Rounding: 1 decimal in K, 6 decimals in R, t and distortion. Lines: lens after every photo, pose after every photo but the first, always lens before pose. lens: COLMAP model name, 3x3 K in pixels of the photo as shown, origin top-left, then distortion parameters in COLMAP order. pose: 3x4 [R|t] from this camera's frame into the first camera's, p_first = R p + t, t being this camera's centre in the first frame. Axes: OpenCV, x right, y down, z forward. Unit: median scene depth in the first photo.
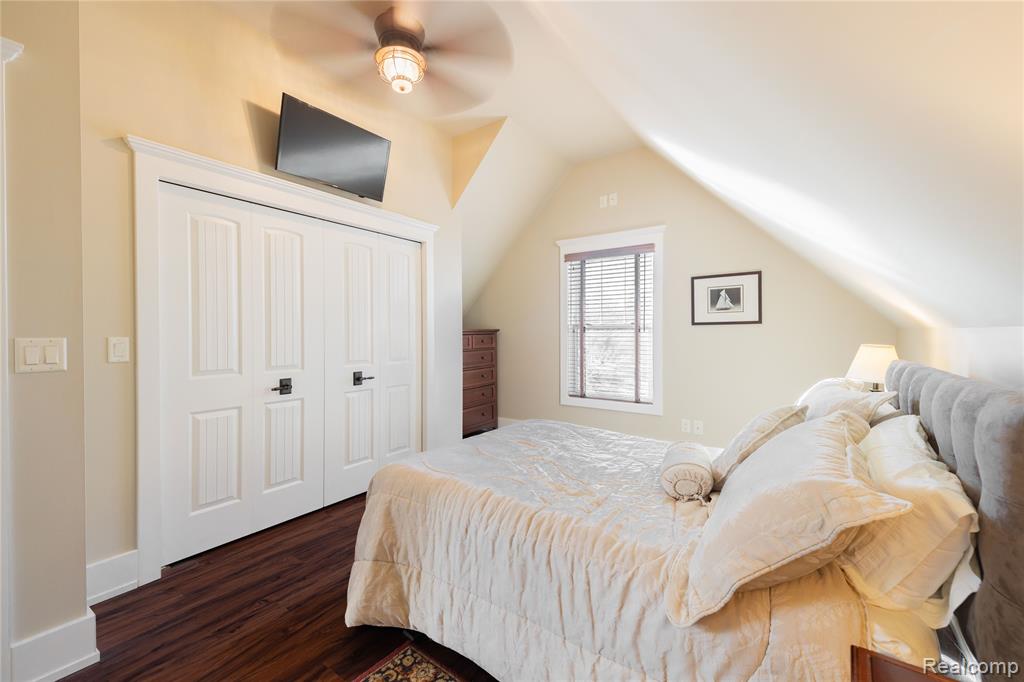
lens RADIAL K [[425.4, 0, 508.9], [0, 425.4, 340.3], [0, 0, 1]] dist [0.034121, -0.000758]
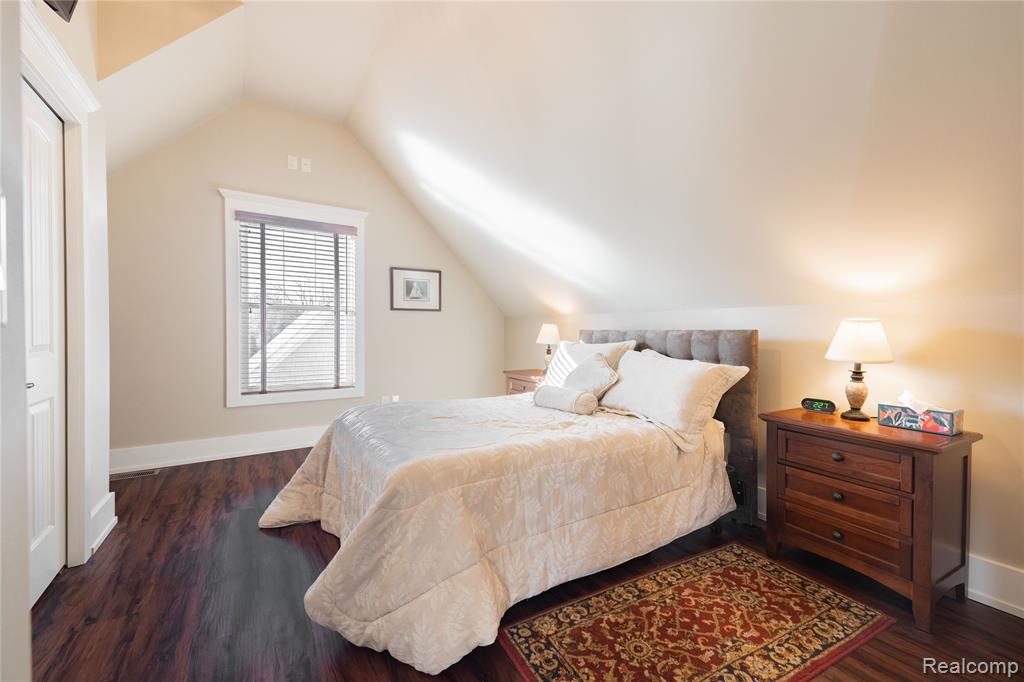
lens RADIAL K [[453.1, 0, 509.3], [0, 453.1, 336.4], [0, 0, 1]] dist [0.017760, -0.002433]
pose [[0.331687, -0.016929, 0.943237, -0.544932], [-0.002439, 0.999820, 0.018803, 0.008809], [-0.943386, -0.008538, 0.331586, 0.299800]]
